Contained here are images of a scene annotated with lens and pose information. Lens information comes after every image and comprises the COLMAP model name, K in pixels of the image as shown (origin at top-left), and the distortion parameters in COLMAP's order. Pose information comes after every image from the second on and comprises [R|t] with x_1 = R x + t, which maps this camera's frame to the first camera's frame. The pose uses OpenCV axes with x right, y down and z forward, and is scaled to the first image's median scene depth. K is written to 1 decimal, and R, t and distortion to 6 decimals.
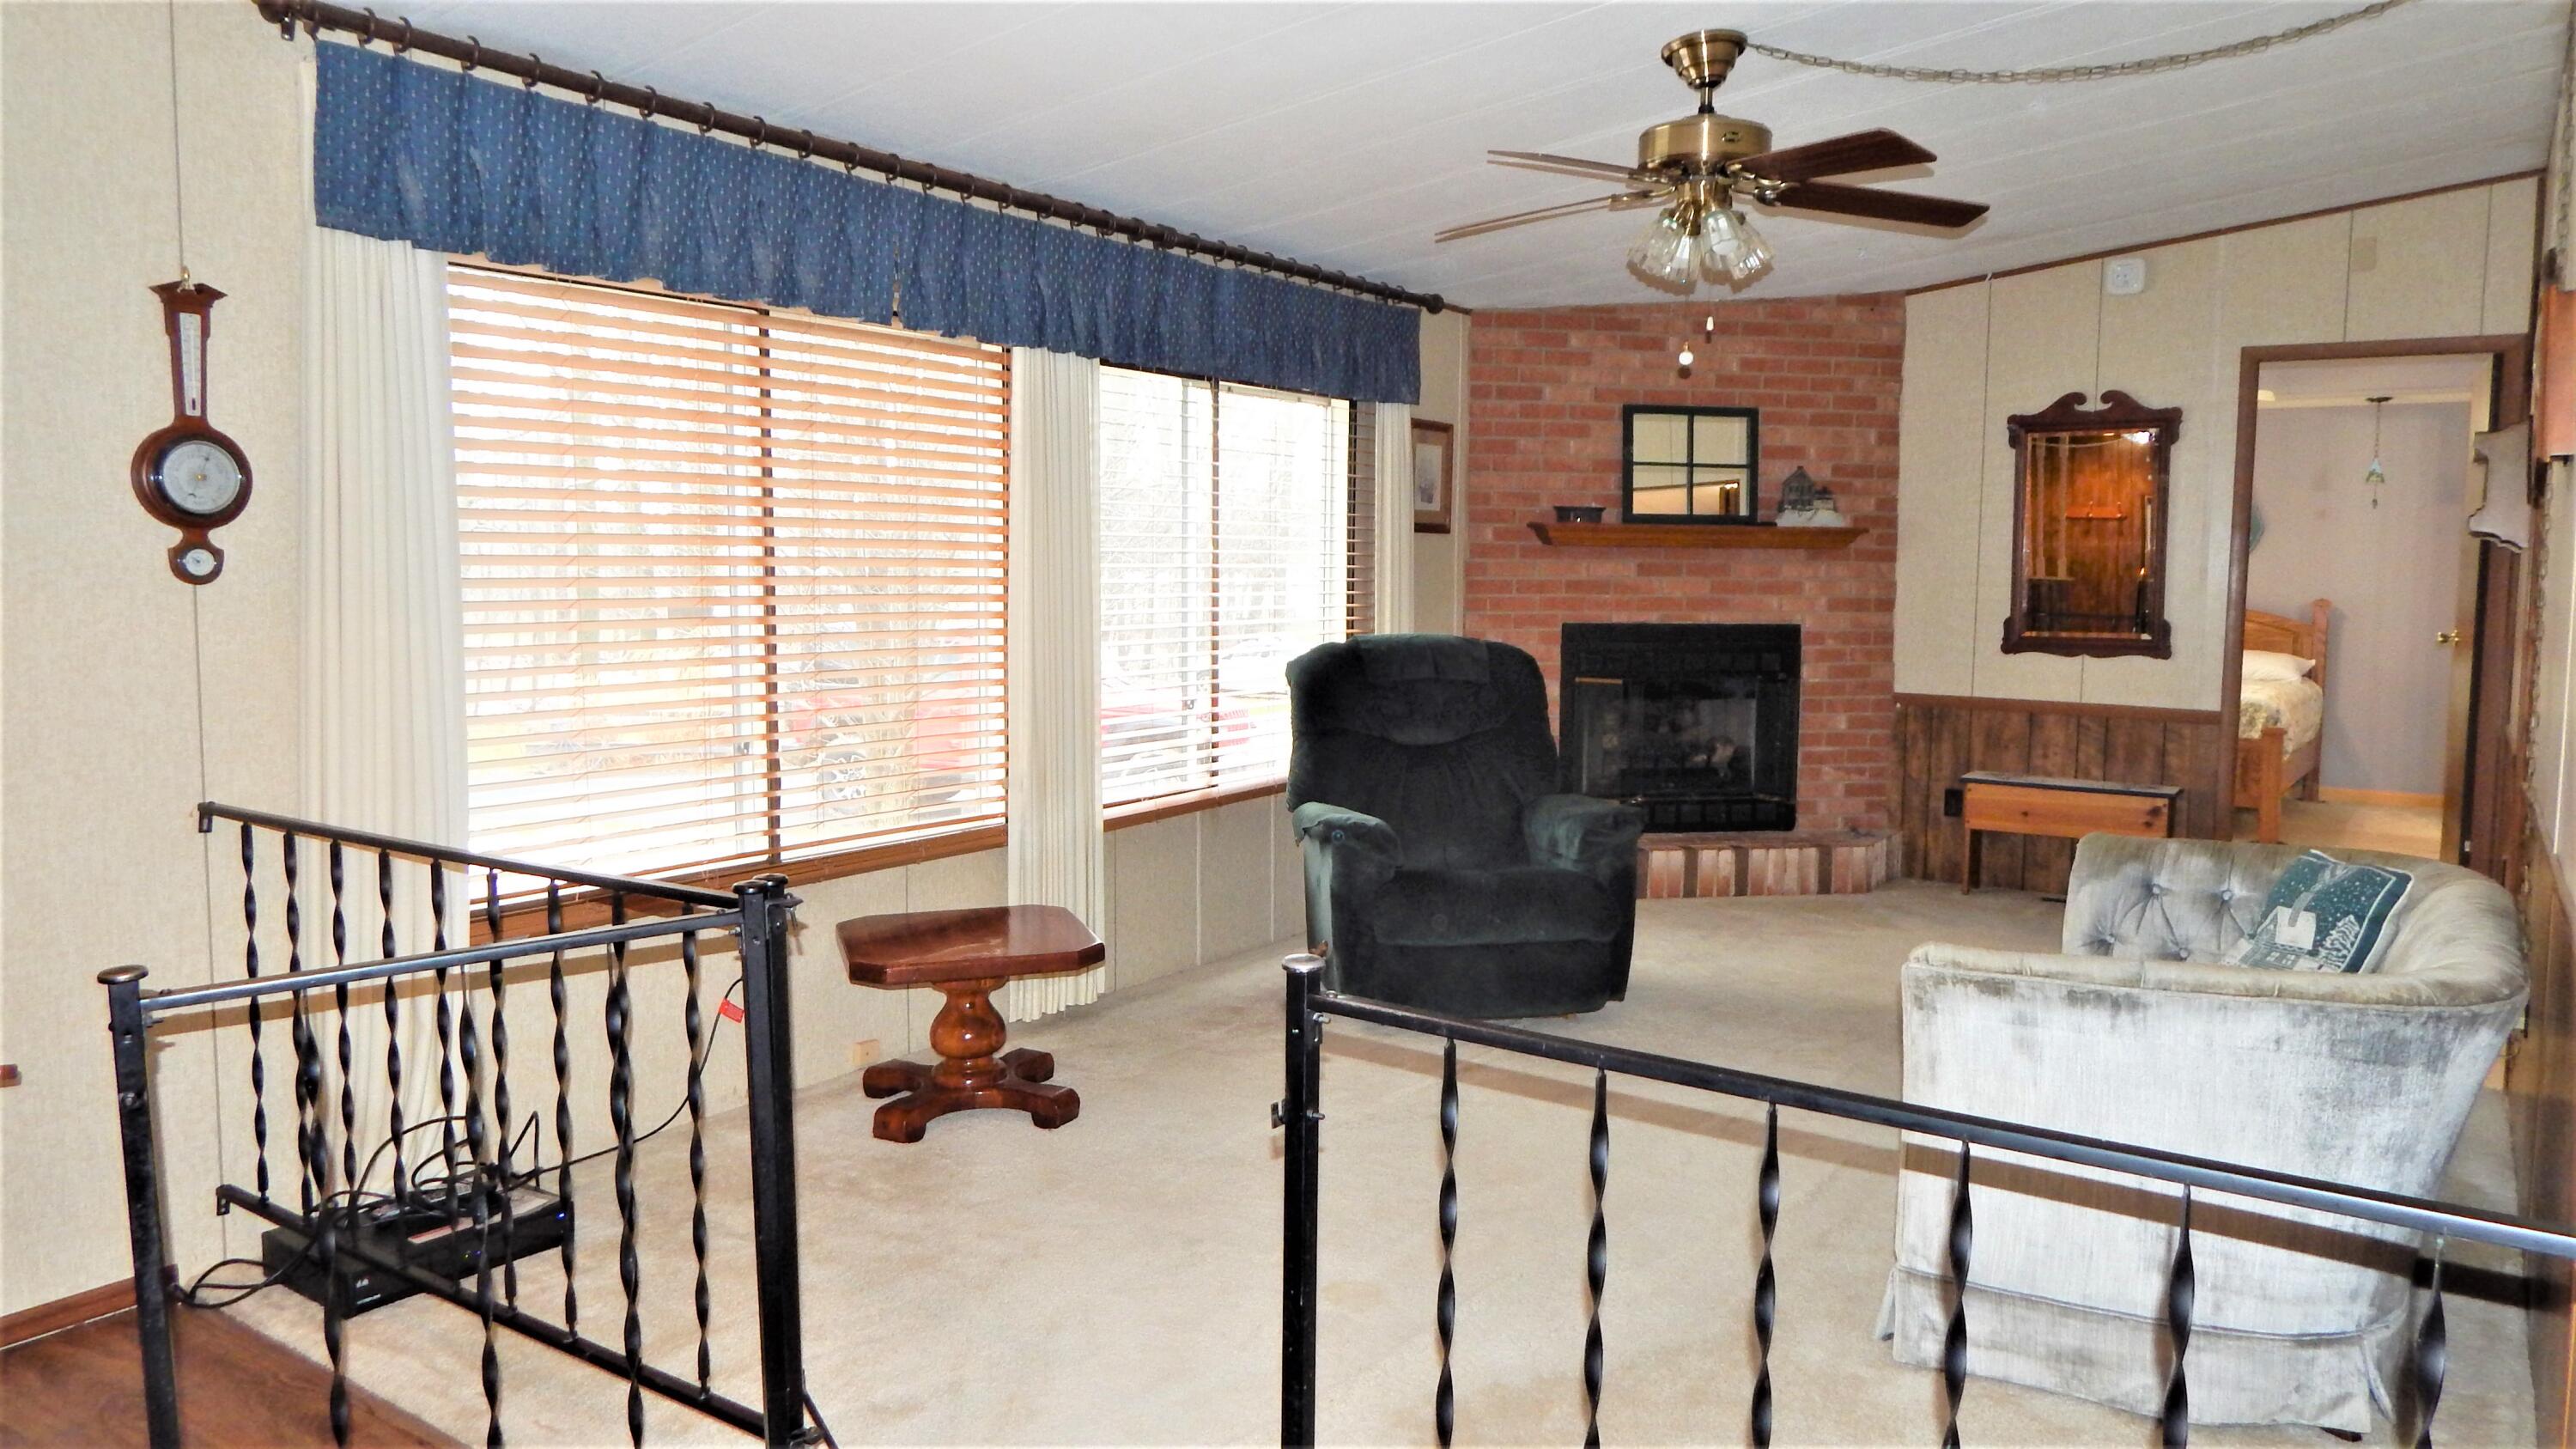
lens RADIAL K [[1731.3, 0, 1292.5], [0, 1731.3, 706.9], [0, 0, 1]] dist [0.033788, -0.001430]
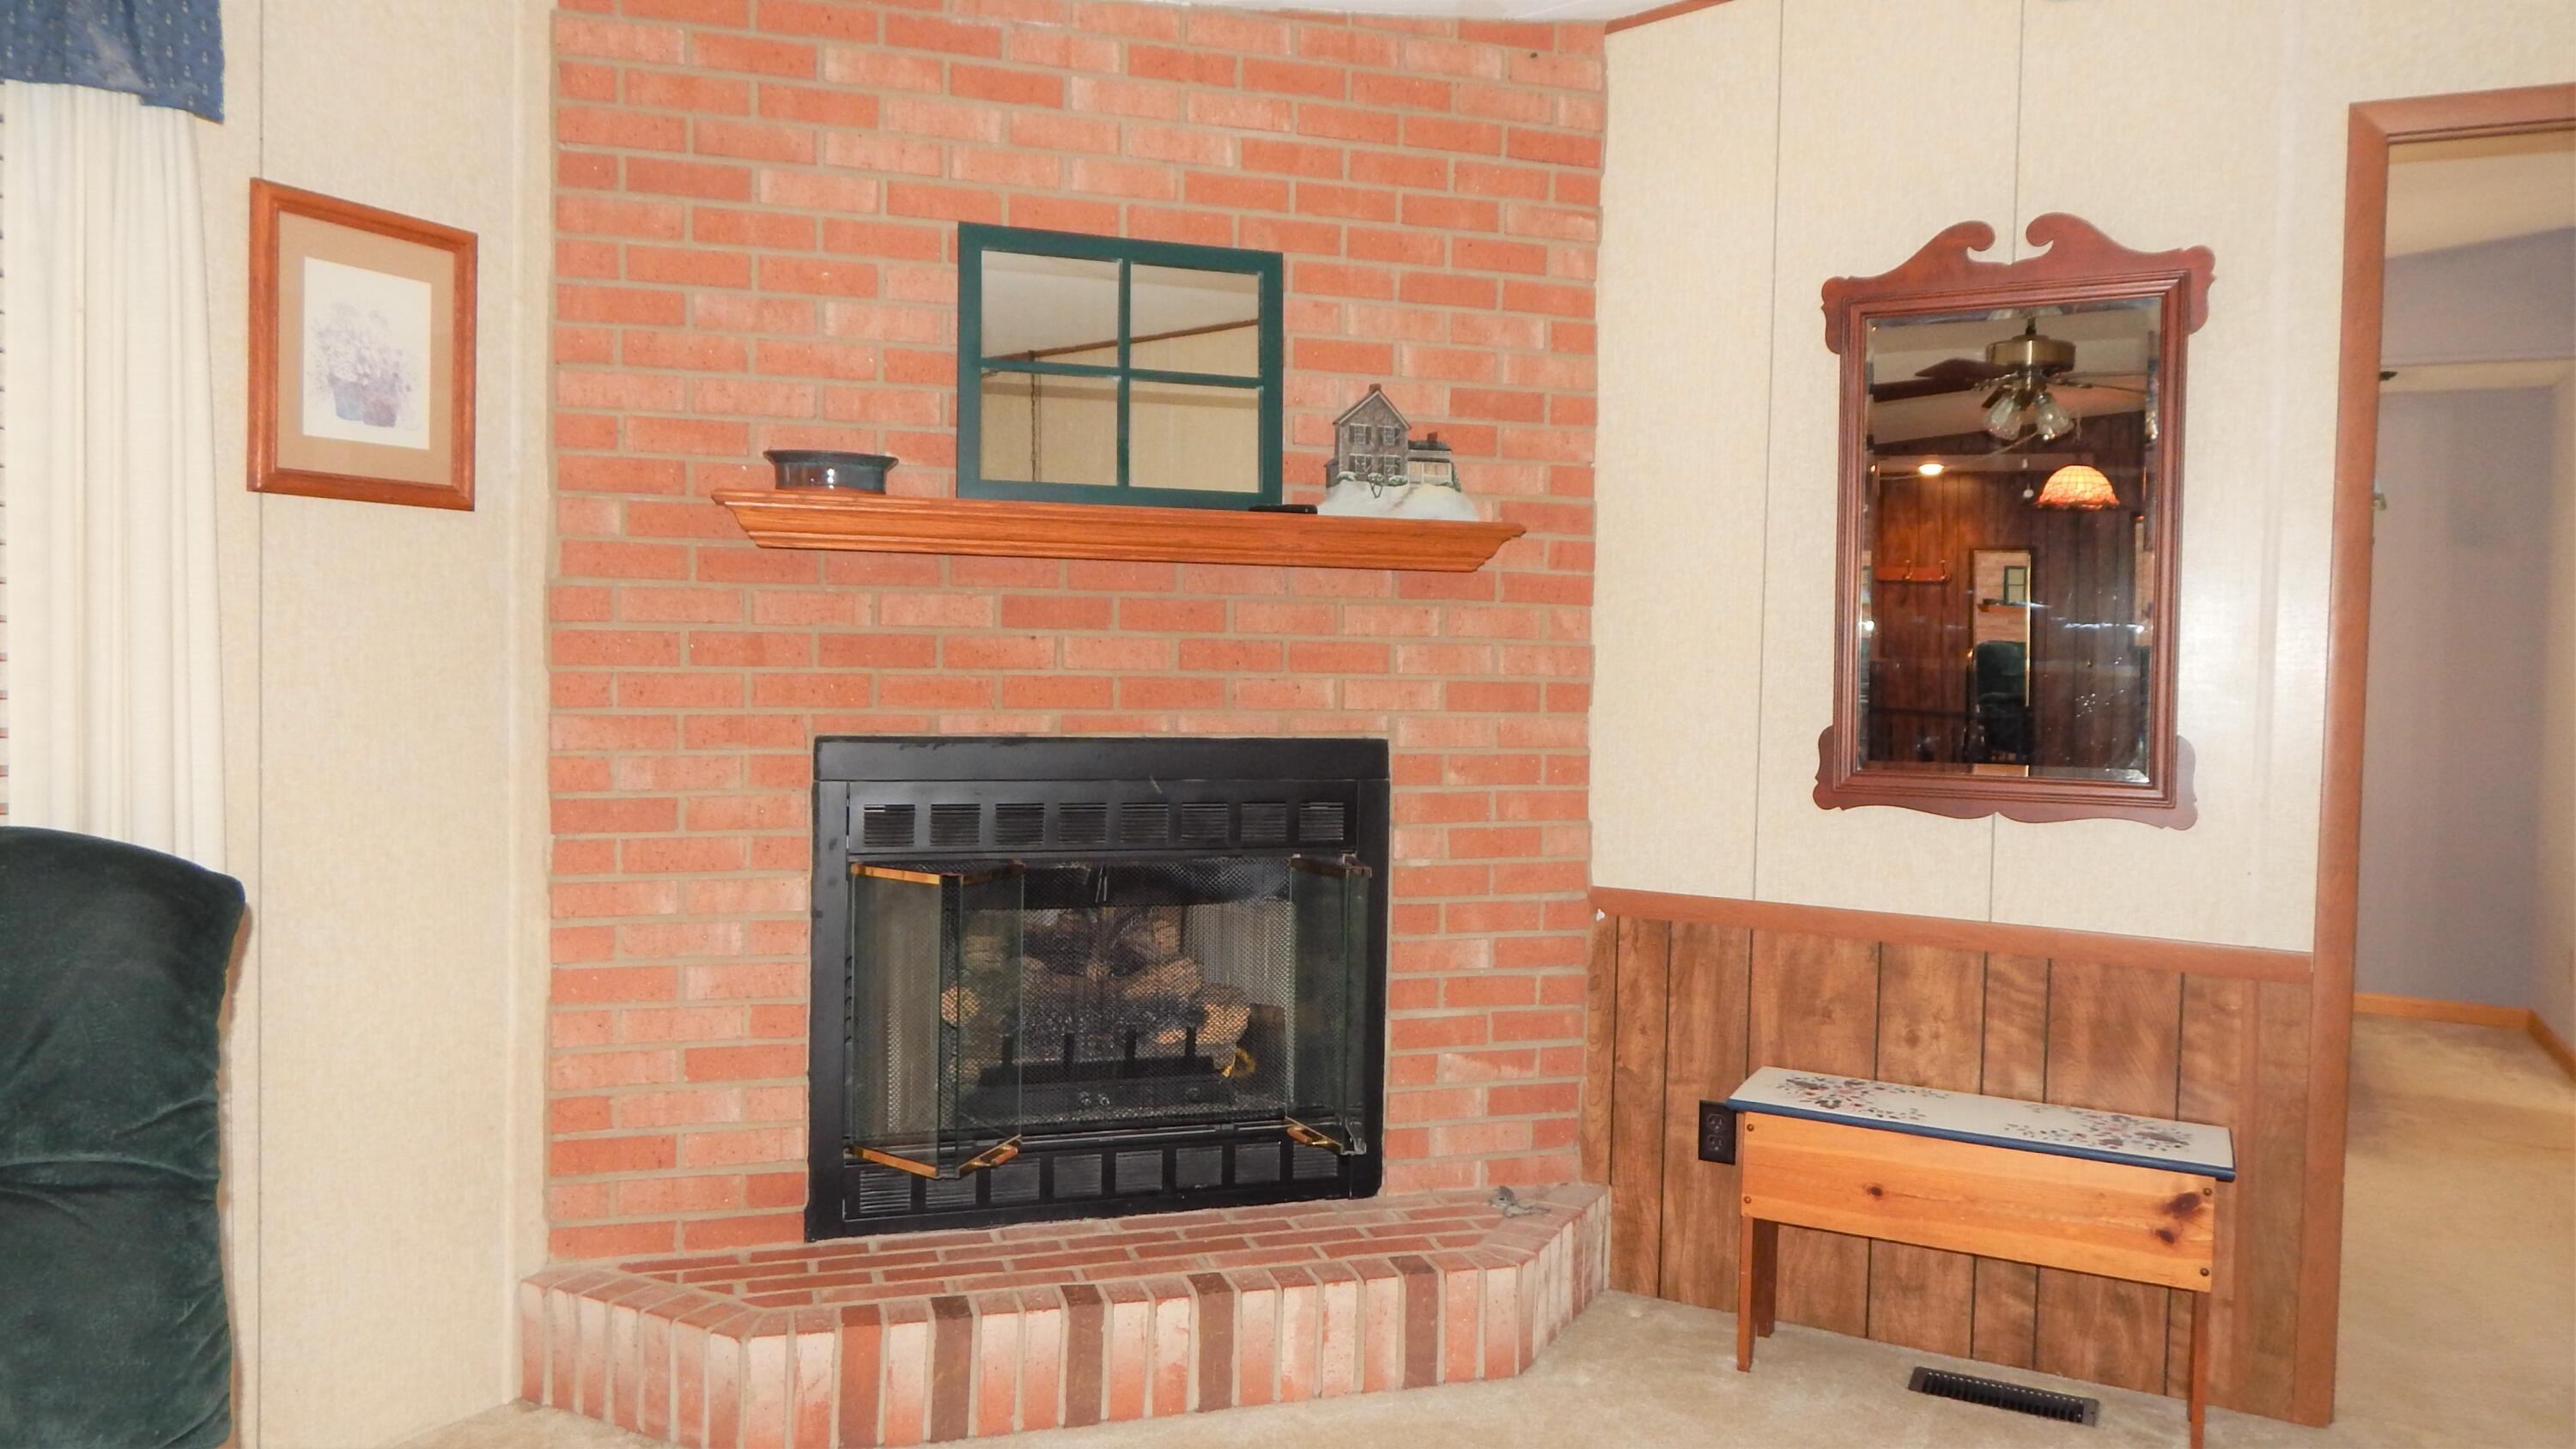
lens RADIAL K [[1730.8, 0, 1285.4], [0, 1730.8, 720.6], [0, 0, 1]] dist [0.033788, -0.001430]
pose [[0.994564, 0.004497, 0.104031, 0.223086], [-0.000322, 0.999195, -0.040114, -0.034938], [-0.104128, 0.039863, 0.993765, 0.564081]]
